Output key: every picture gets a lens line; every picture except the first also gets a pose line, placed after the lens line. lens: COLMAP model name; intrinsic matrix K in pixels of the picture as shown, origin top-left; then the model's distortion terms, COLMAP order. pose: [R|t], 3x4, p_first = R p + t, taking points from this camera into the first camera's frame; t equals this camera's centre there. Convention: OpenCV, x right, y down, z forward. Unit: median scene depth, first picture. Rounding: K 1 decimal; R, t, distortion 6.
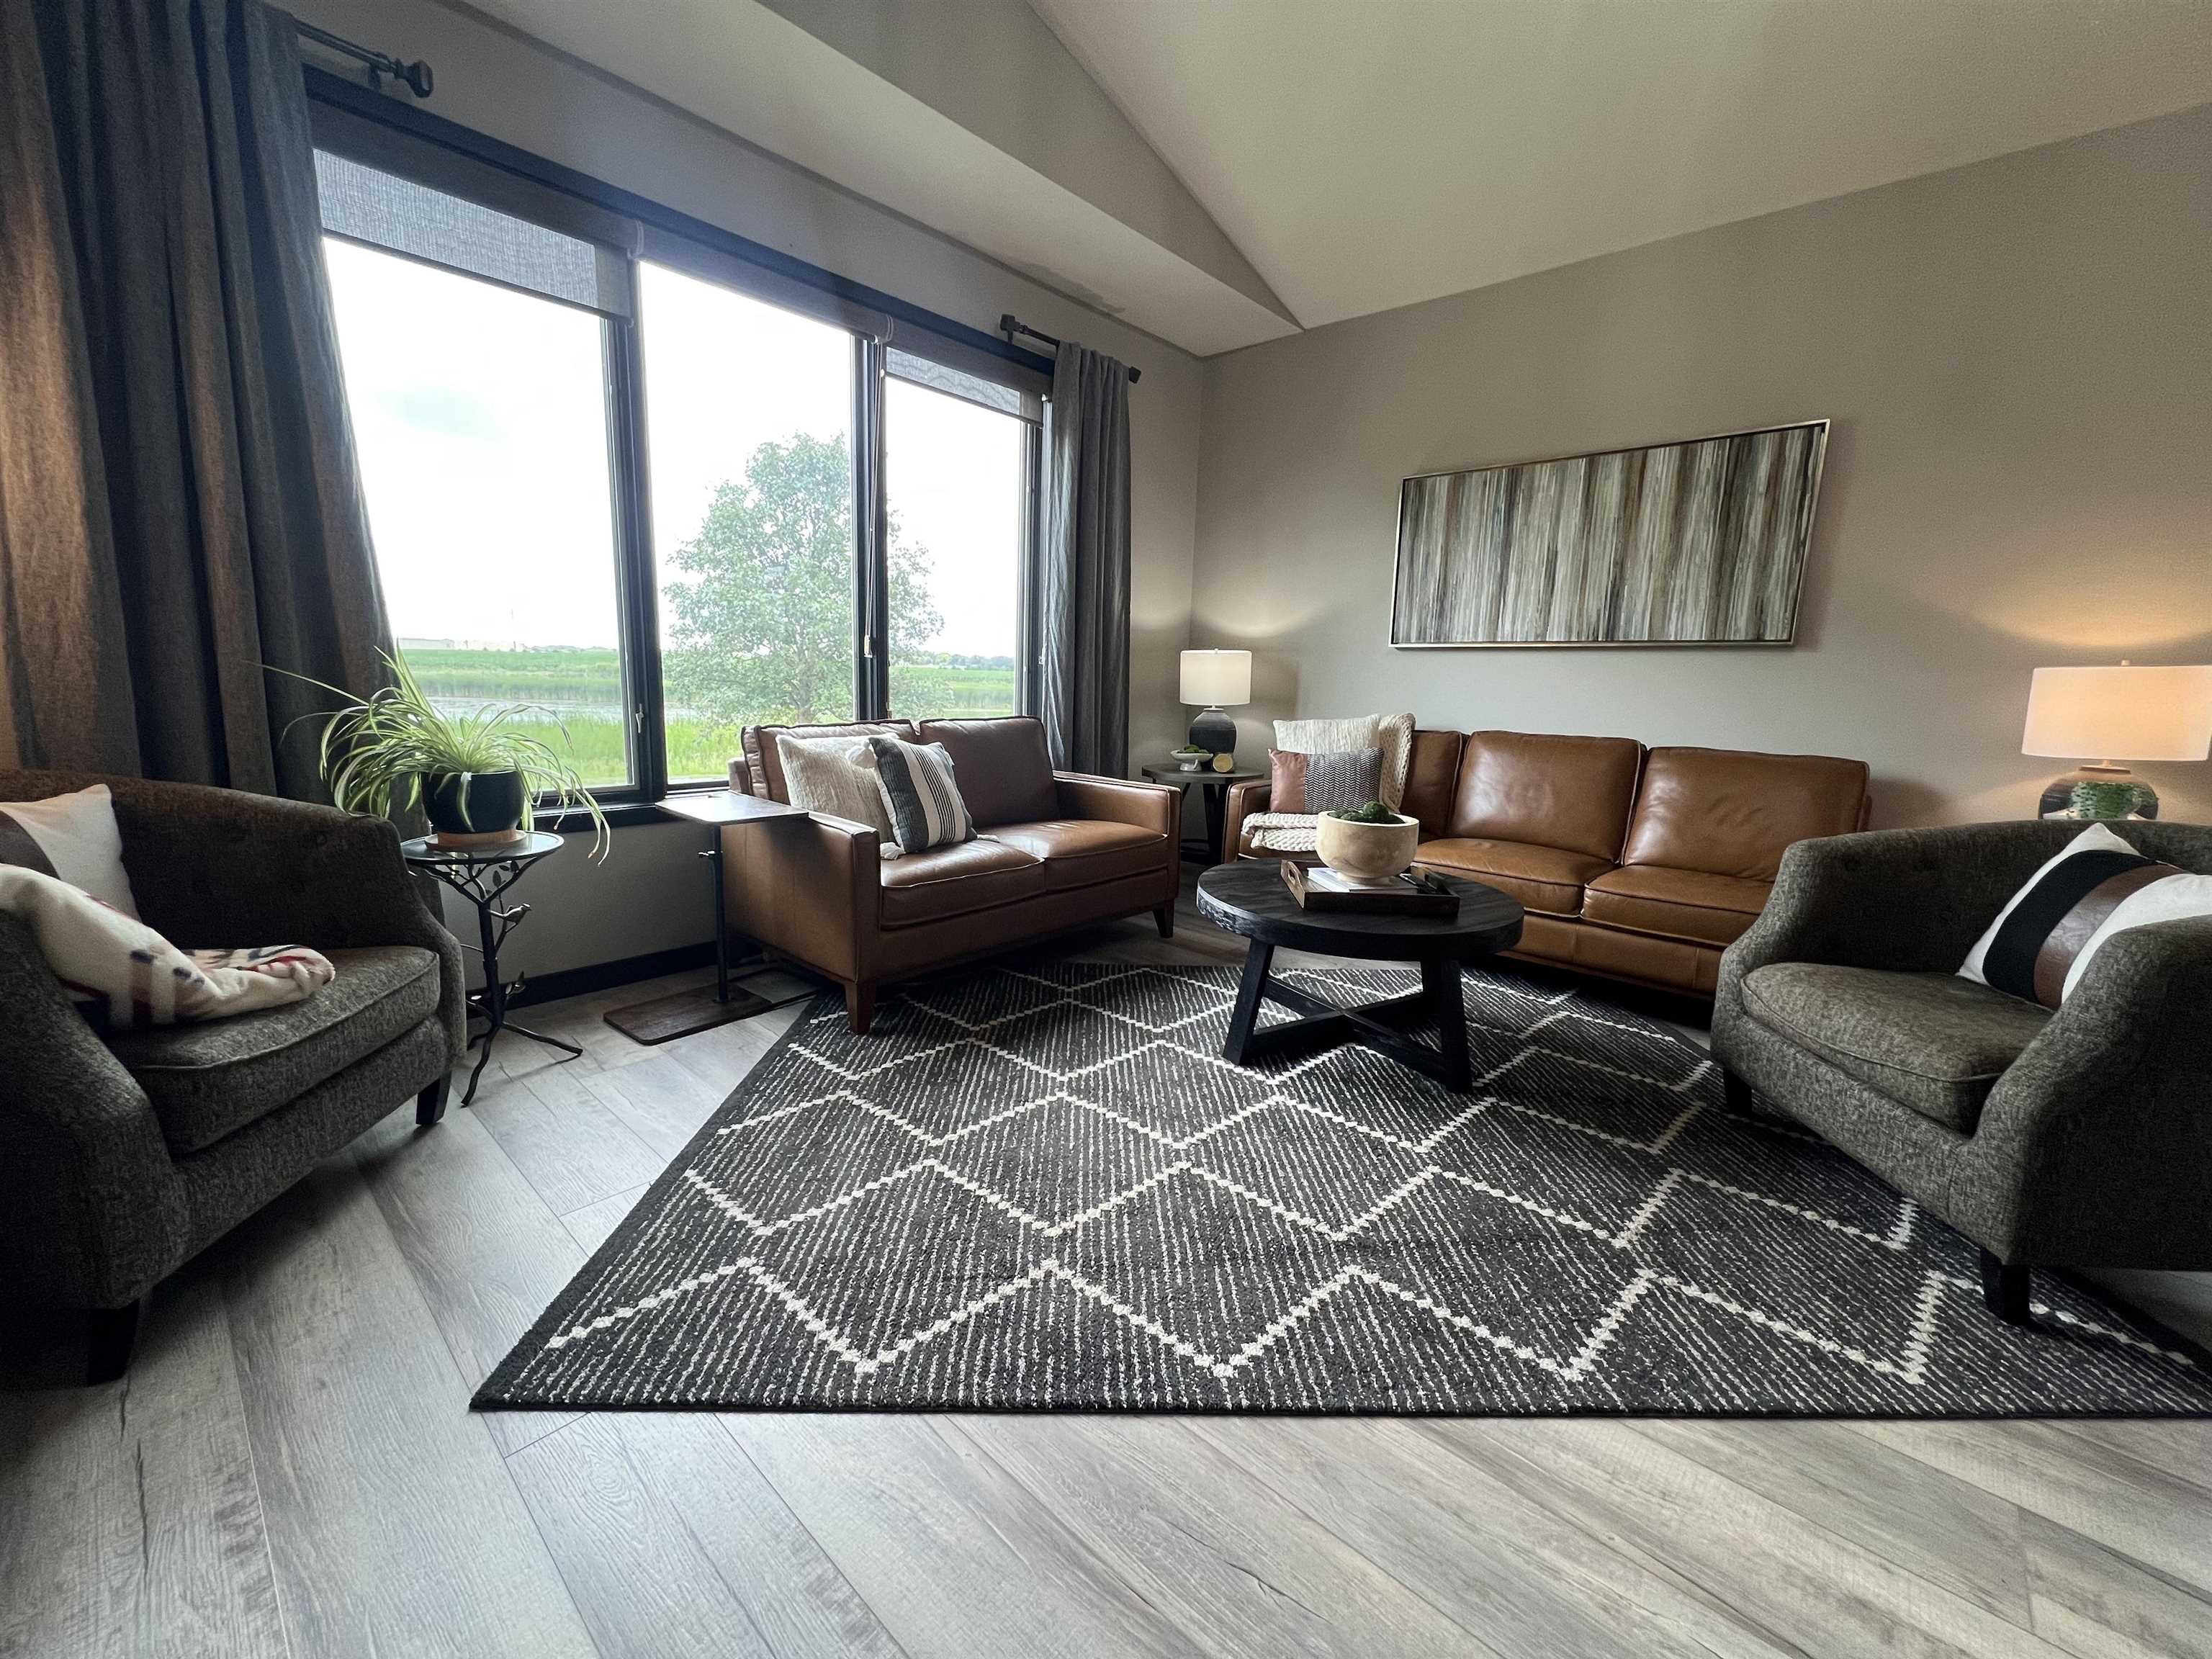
lens RADIAL K [[884.2, 0, 1107.7], [0, 884.2, 828.2], [0, 0, 1]] dist [-0.002685, -0.000177]
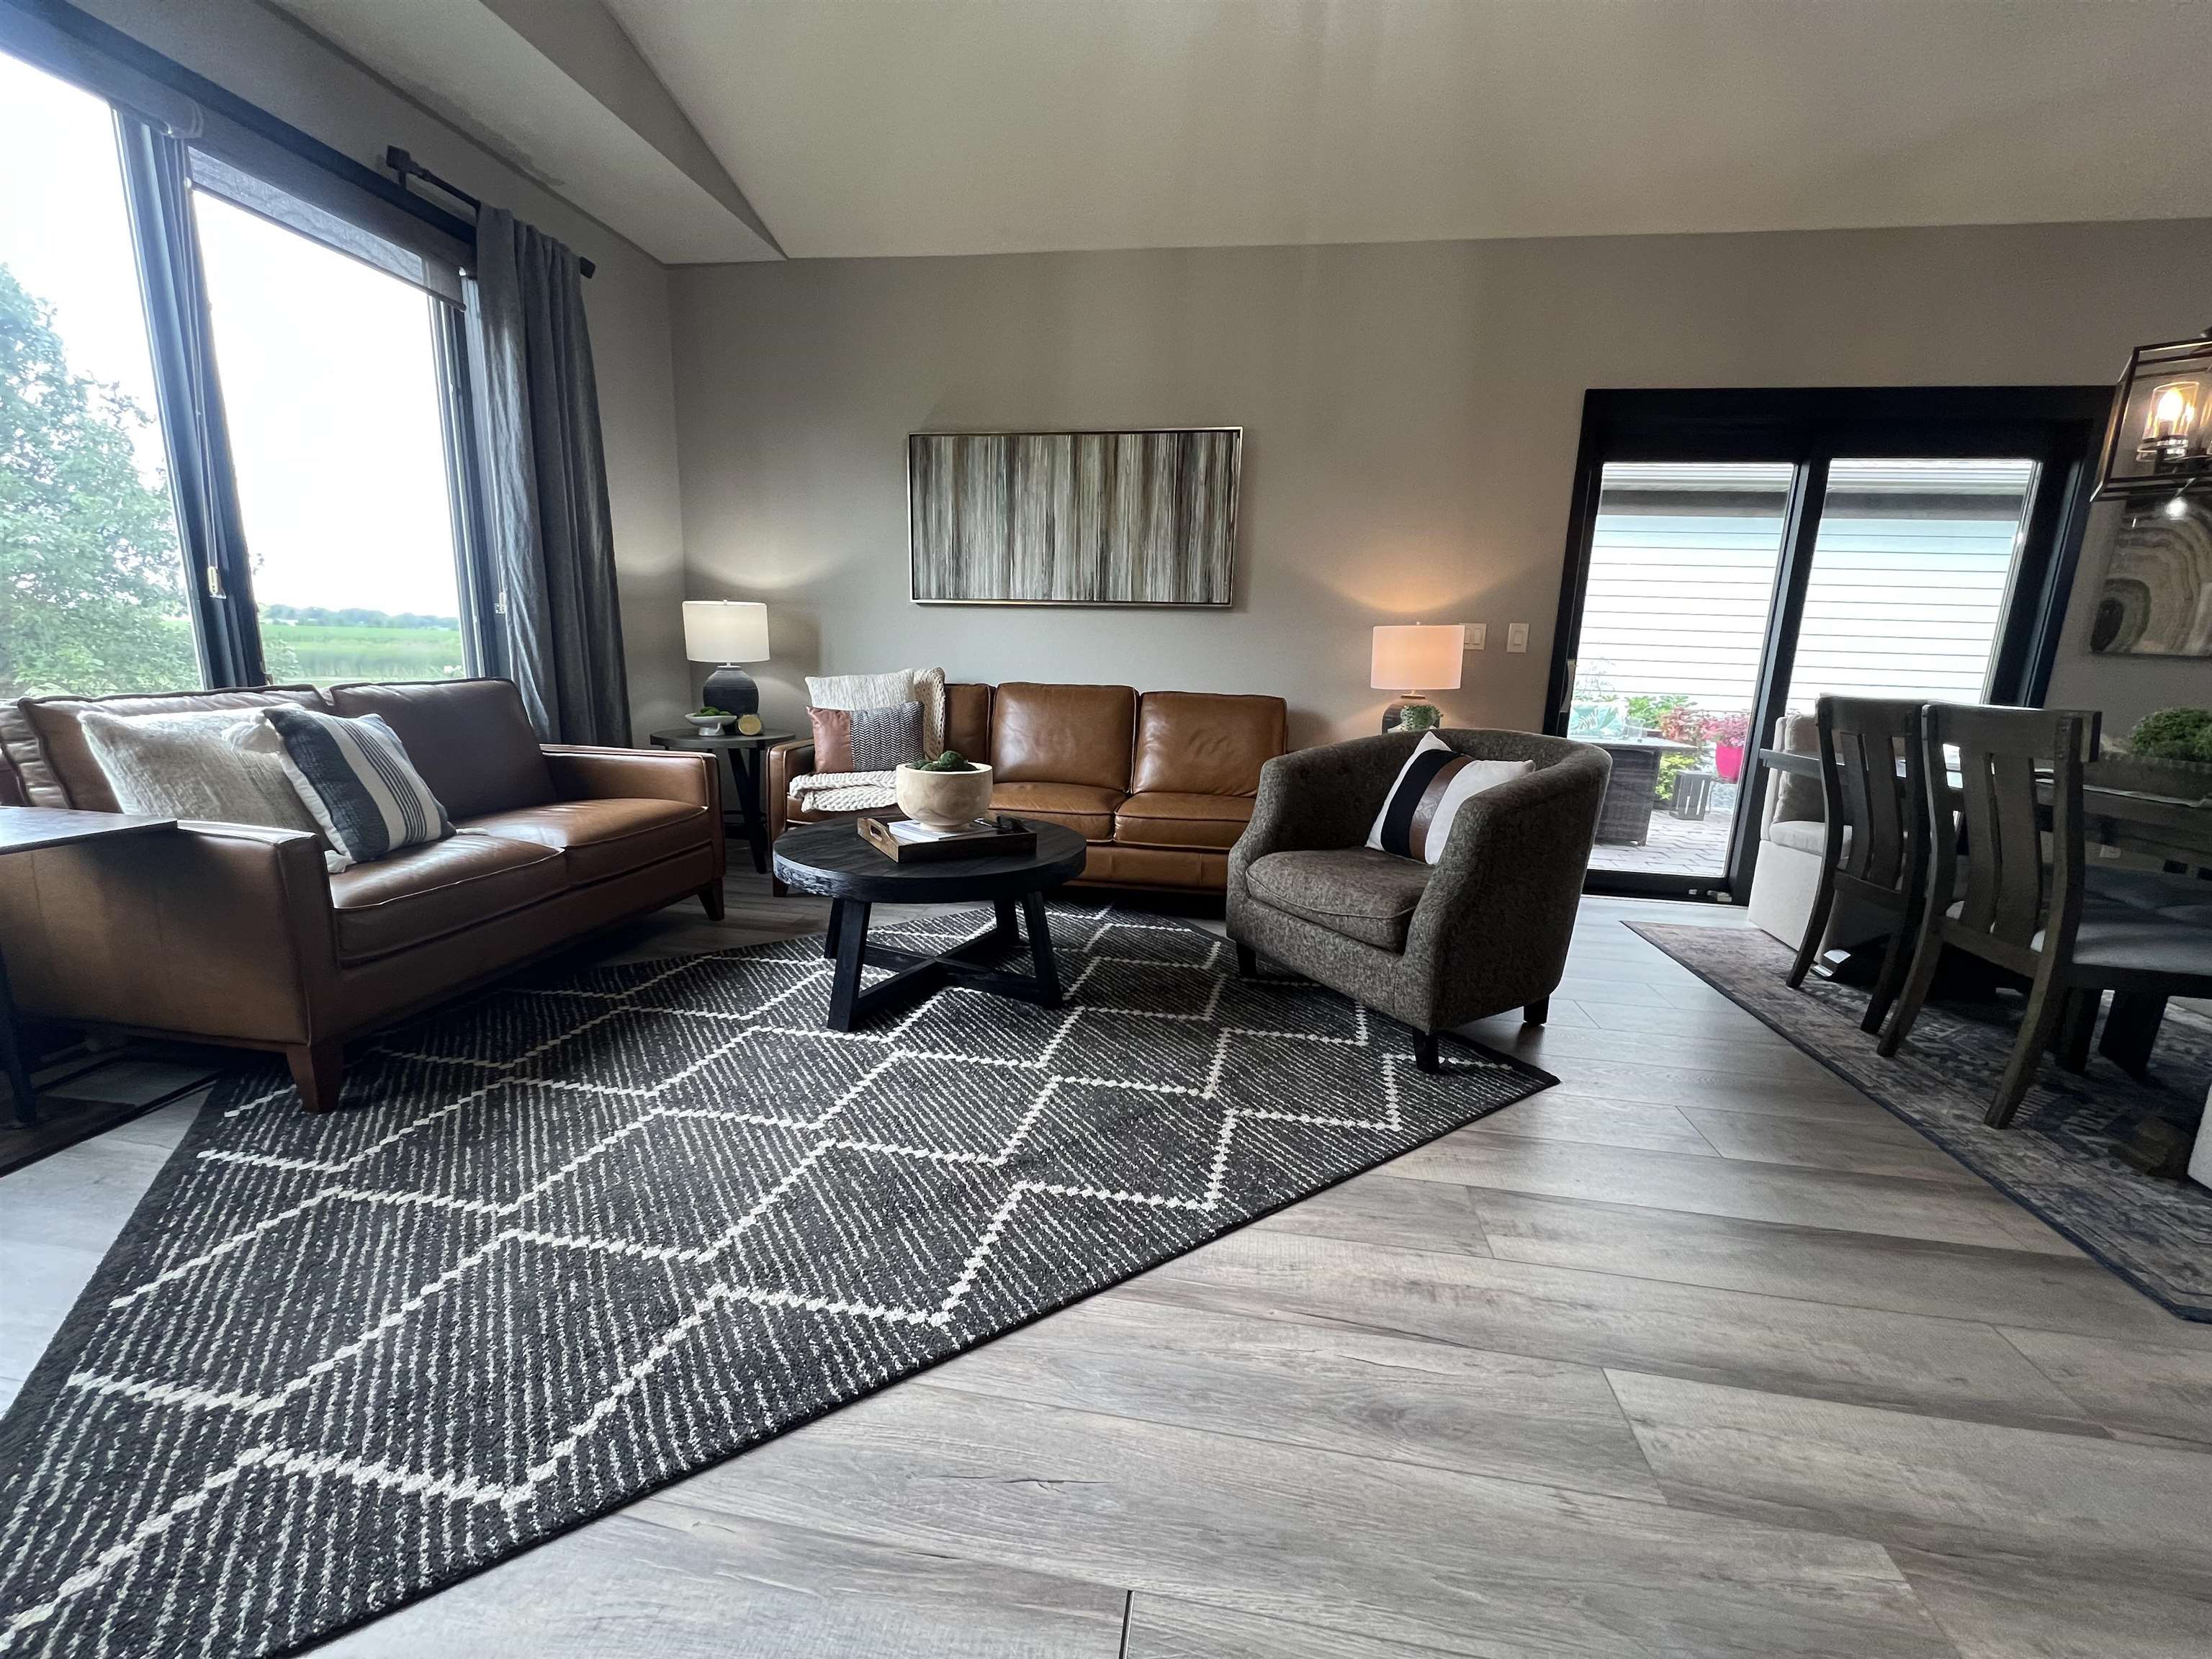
lens RADIAL K [[883.9, 0, 1108.7], [0, 883.9, 829.8], [0, 0, 1]] dist [-0.002070, 0.000301]
pose [[0.839591, -0.112085, 0.531530, -0.102724], [0.087899, 0.993618, 0.070685, 0.004655], [-0.536061, -0.012626, 0.844085, 0.032573]]
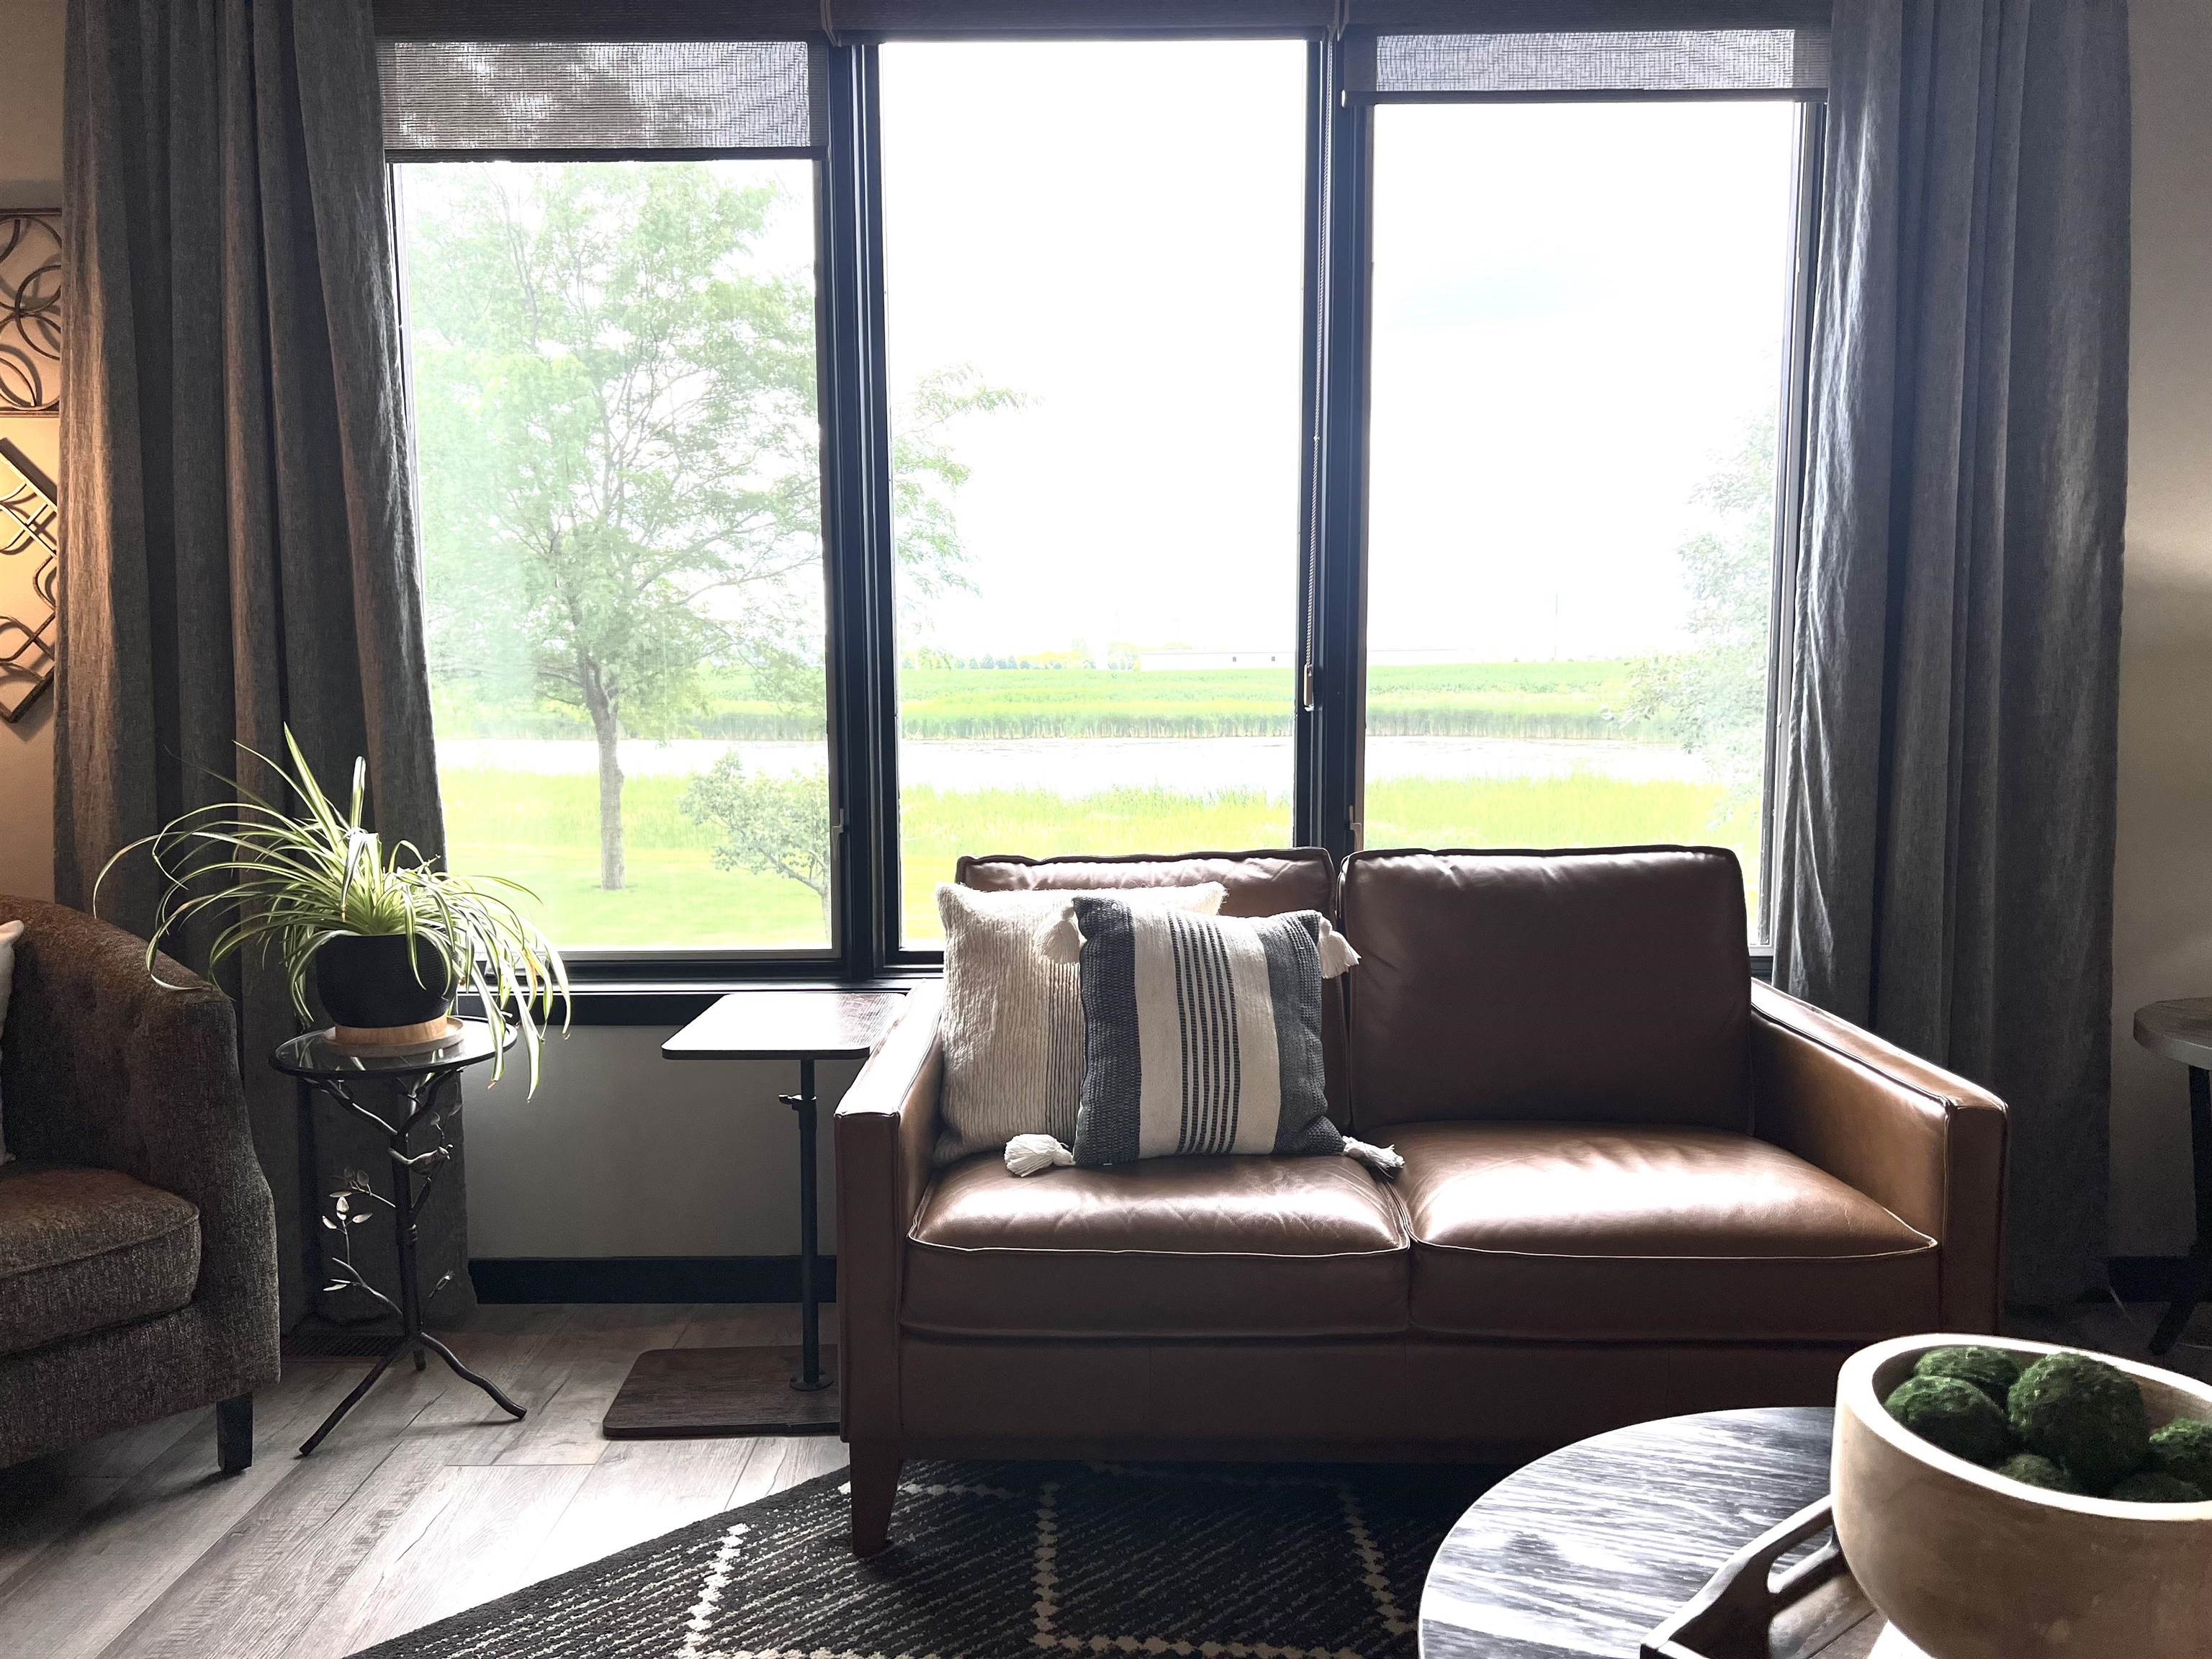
lens RADIAL K [[1667.8, 0, 1106.0], [0, 1667.8, 829.5], [0, 0, 1]] dist [0.074758, -0.088527]
pose [[0.657650, 0.037152, -0.752407, 0.479052], [-0.104507, 0.993625, -0.042283, -0.123128], [0.746039, 0.106439, 0.657340, 0.520834]]
